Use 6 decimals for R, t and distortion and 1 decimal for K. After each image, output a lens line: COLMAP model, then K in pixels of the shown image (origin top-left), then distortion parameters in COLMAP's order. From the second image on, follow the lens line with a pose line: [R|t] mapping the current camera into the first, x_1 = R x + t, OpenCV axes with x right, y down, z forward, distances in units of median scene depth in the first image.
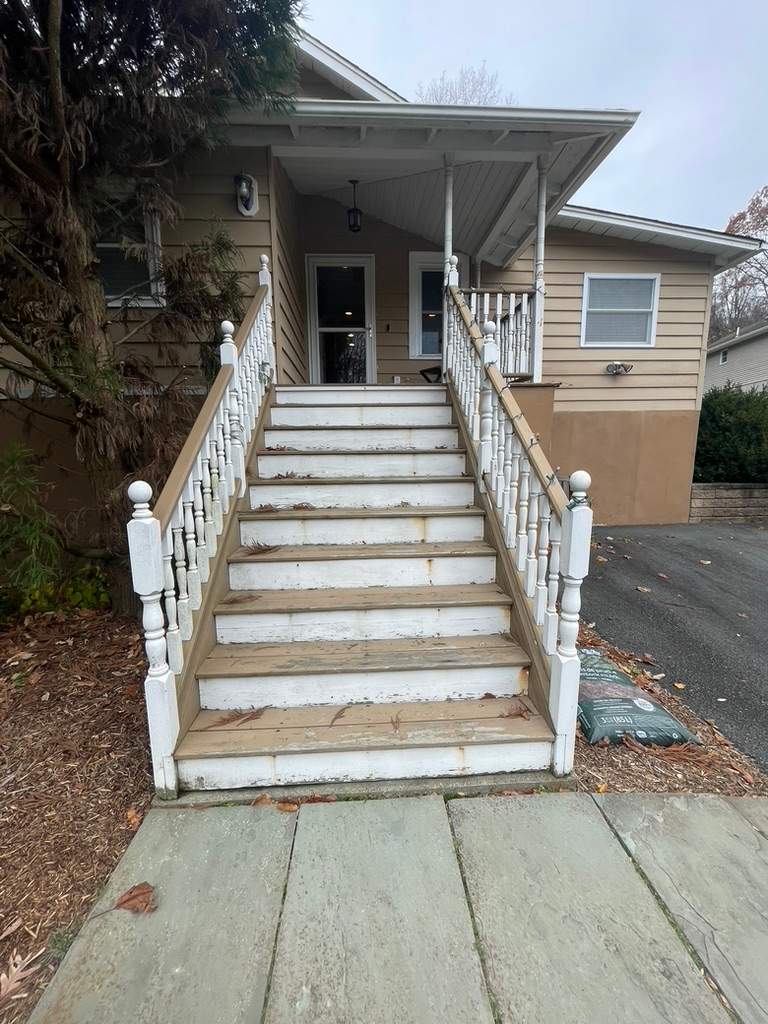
lens RADIAL K [[419.8, 0, 384.0], [0, 419.8, 512.0], [0, 0, 1]] dist [-0.008345, -0.000246]
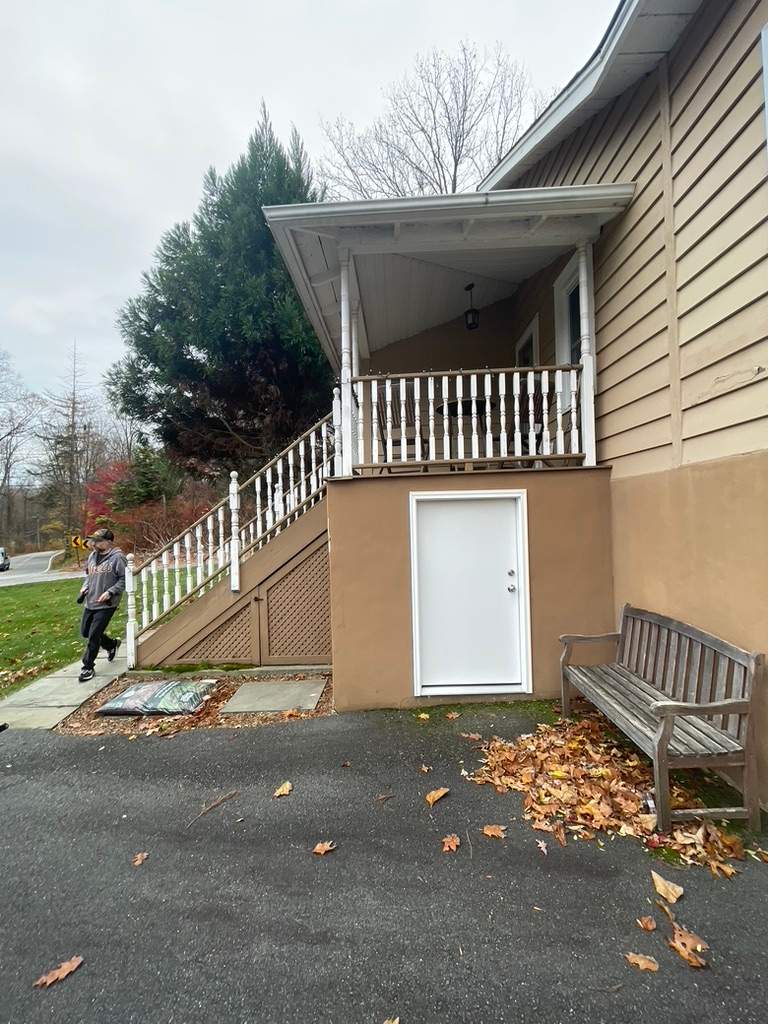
lens RADIAL K [[410.2, 0, 384.0], [0, 410.2, 512.0], [0, 0, 1]] dist [-0.002742, -0.000044]
pose [[-0.097618, 0.017082, -0.995077, 1.390673], [-0.103355, 0.994272, 0.027207, -0.302253], [0.989843, 0.105502, -0.095294, 1.336044]]
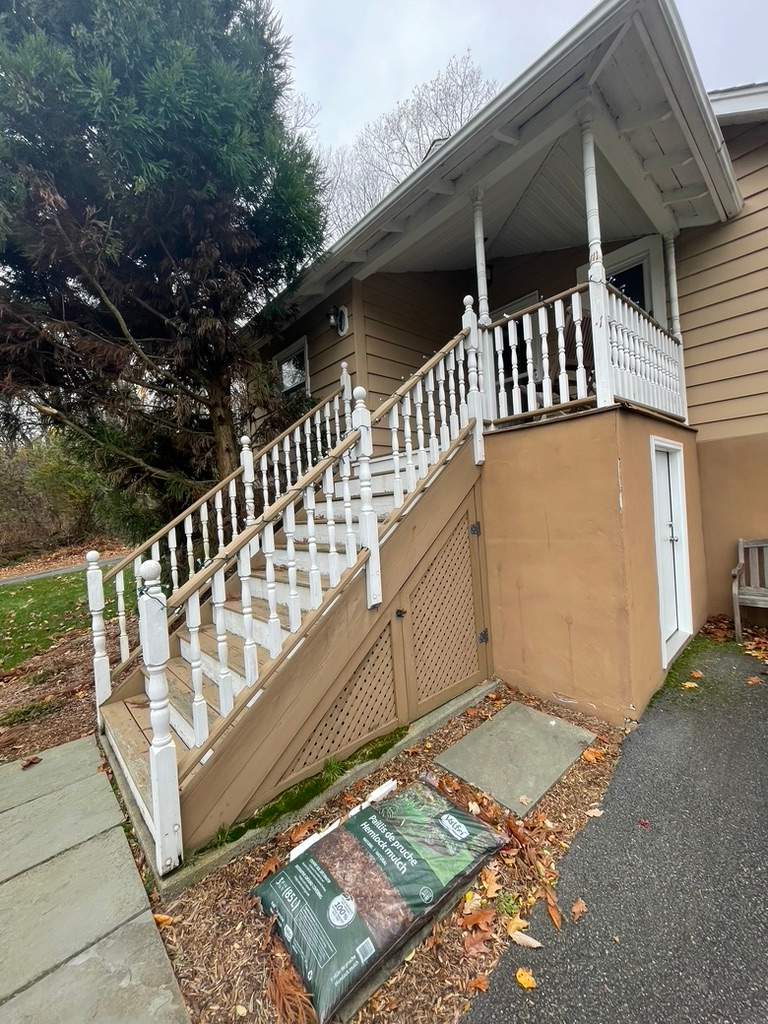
lens RADIAL K [[410.2, 0, 384.0], [0, 410.2, 512.0], [0, 0, 1]] dist [-0.002742, -0.000044]
pose [[0.617038, -0.018608, -0.786713, 0.736161], [-0.046595, 0.997102, -0.060130, -0.094468], [0.785552, 0.073760, 0.614383, 0.362019]]
